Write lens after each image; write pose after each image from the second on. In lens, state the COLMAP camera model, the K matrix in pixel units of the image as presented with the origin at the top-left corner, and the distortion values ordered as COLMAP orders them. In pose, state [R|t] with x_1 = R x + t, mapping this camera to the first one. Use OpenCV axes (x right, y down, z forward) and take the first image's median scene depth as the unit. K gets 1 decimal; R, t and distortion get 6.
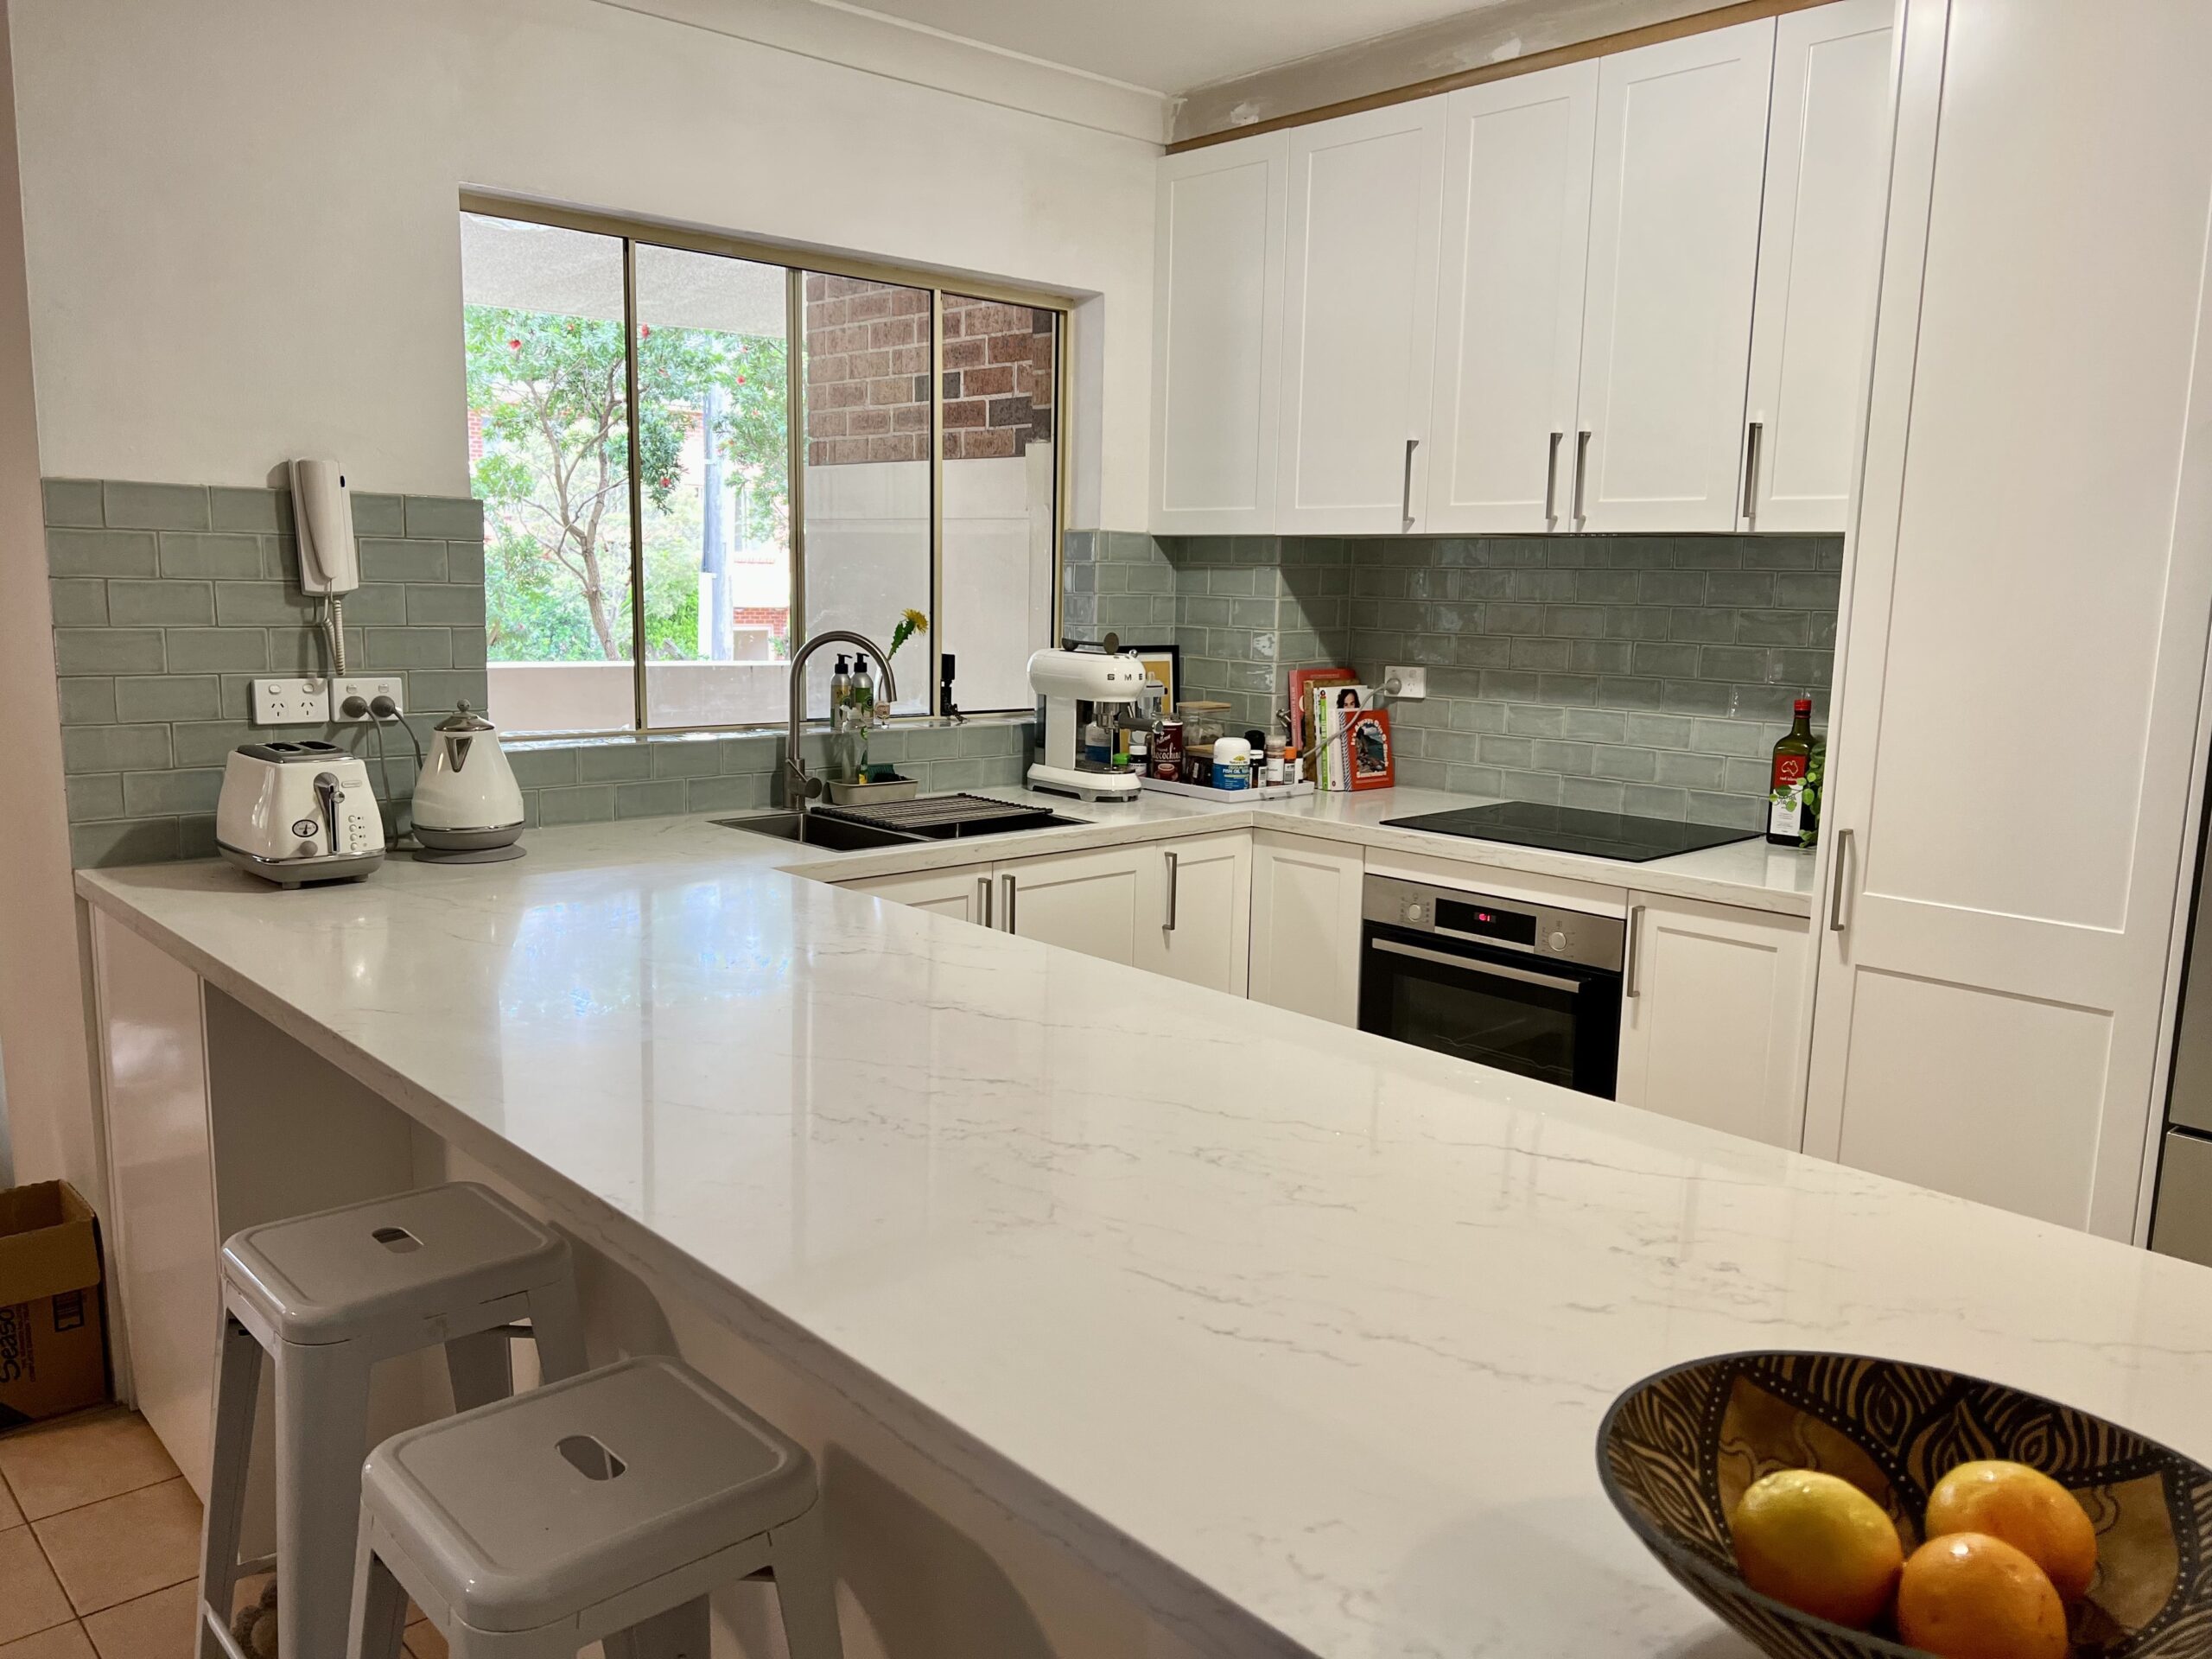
lens RADIAL K [[1700.1, 0, 1090.9], [0, 1700.1, 826.2], [0, 0, 1]] dist [0.023197, -0.029646]
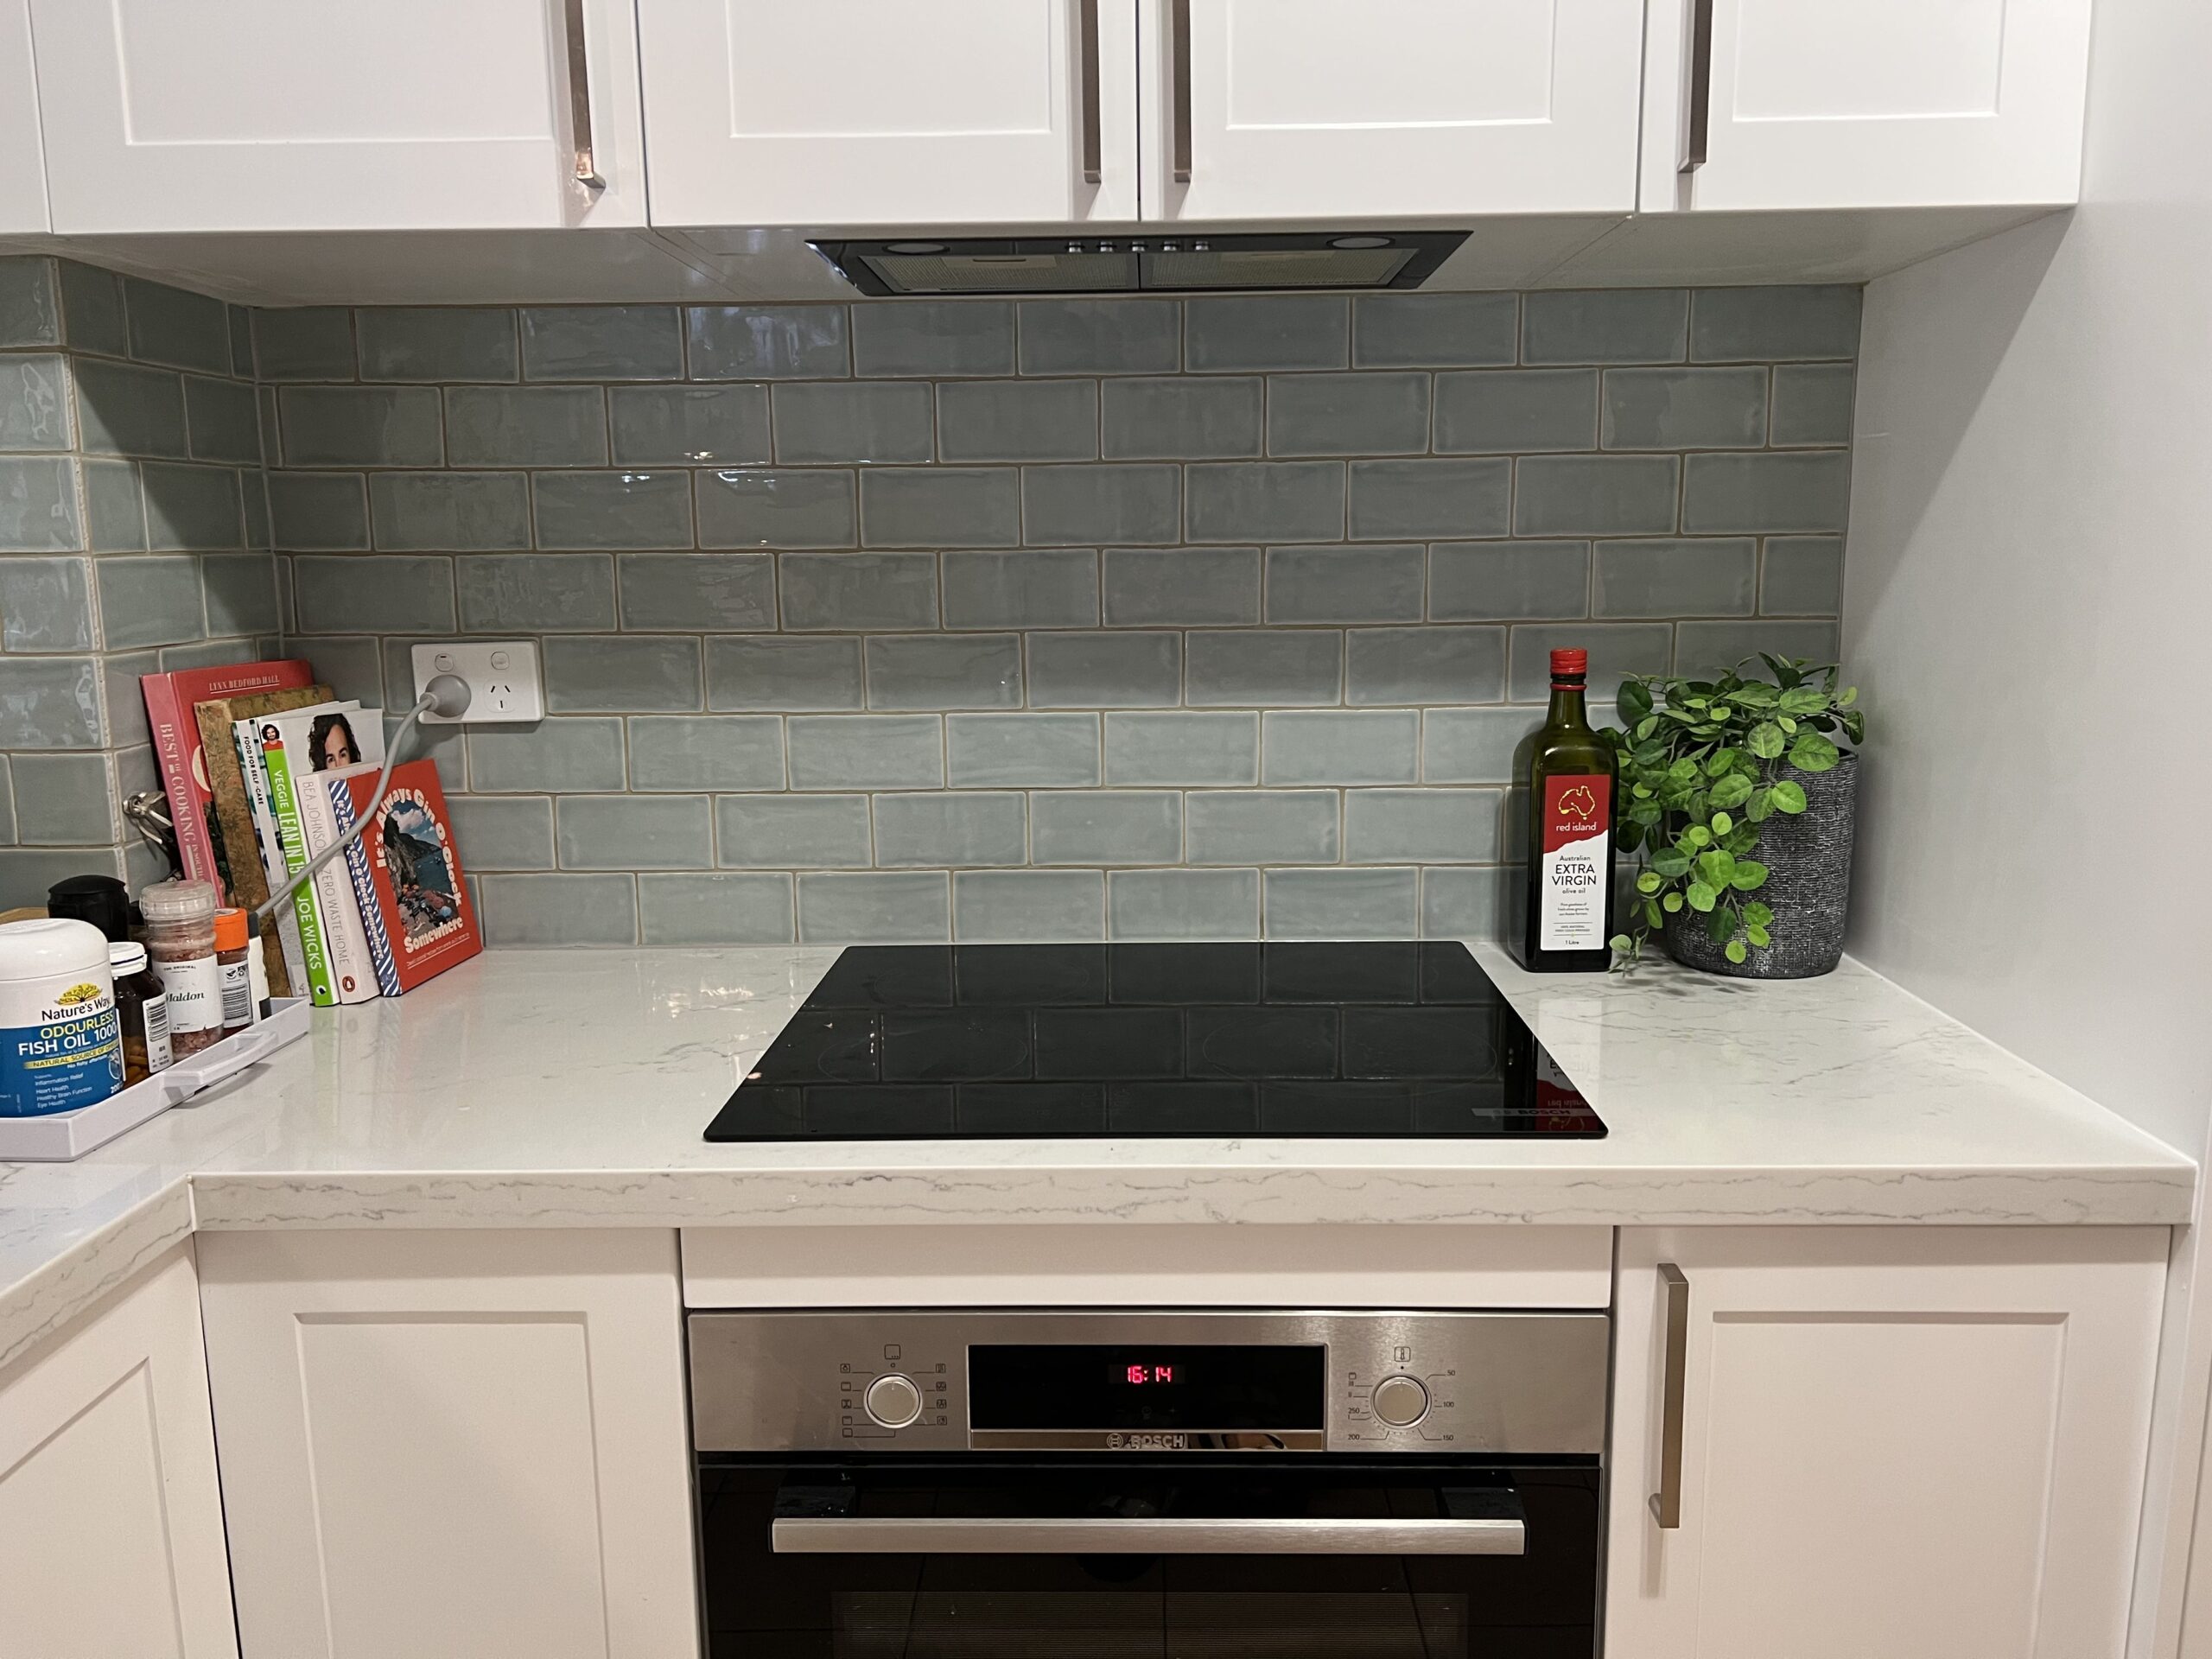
lens RADIAL K [[1700.1, 0, 1162.0], [0, 1700.1, 843.4], [0, 0, 1]] dist [0.023197, -0.029646]
pose [[0.692168, -0.147352, 0.706534, 0.014097], [0.128305, 0.988466, 0.080454, -0.063460], [-0.710240, 0.034964, 0.703091, 0.655599]]
